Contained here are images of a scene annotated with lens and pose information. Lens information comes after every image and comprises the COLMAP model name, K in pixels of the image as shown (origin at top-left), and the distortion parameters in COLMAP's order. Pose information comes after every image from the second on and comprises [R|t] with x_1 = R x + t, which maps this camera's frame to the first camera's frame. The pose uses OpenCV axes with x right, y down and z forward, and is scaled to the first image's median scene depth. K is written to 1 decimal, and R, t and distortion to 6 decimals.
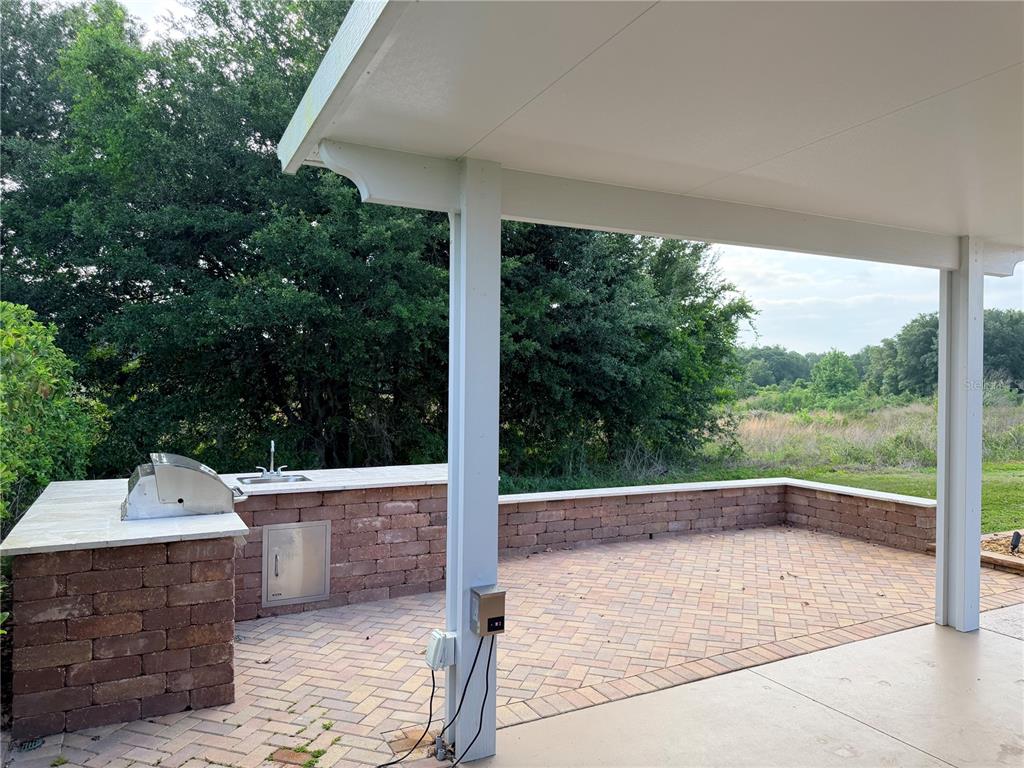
lens RADIAL K [[720.7, 0, 507.5], [0, 720.7, 385.8], [0, 0, 1]] dist [0.122670, -0.200203]
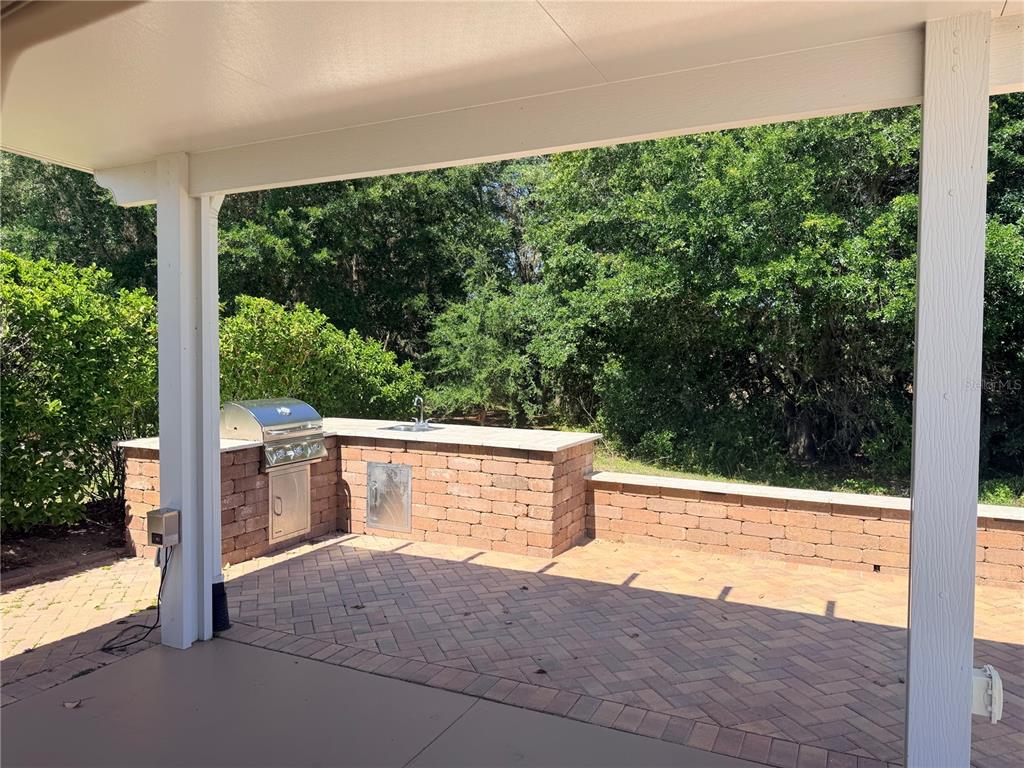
lens RADIAL K [[720.7, 0, 507.5], [0, 720.7, 385.8], [0, 0, 1]] dist [0.122670, -0.200203]
pose [[0.586448, 0.031110, -0.809389, 0.739863], [-0.003328, 0.999346, 0.036000, 0.014869], [0.809980, -0.018418, 0.586168, 0.431249]]
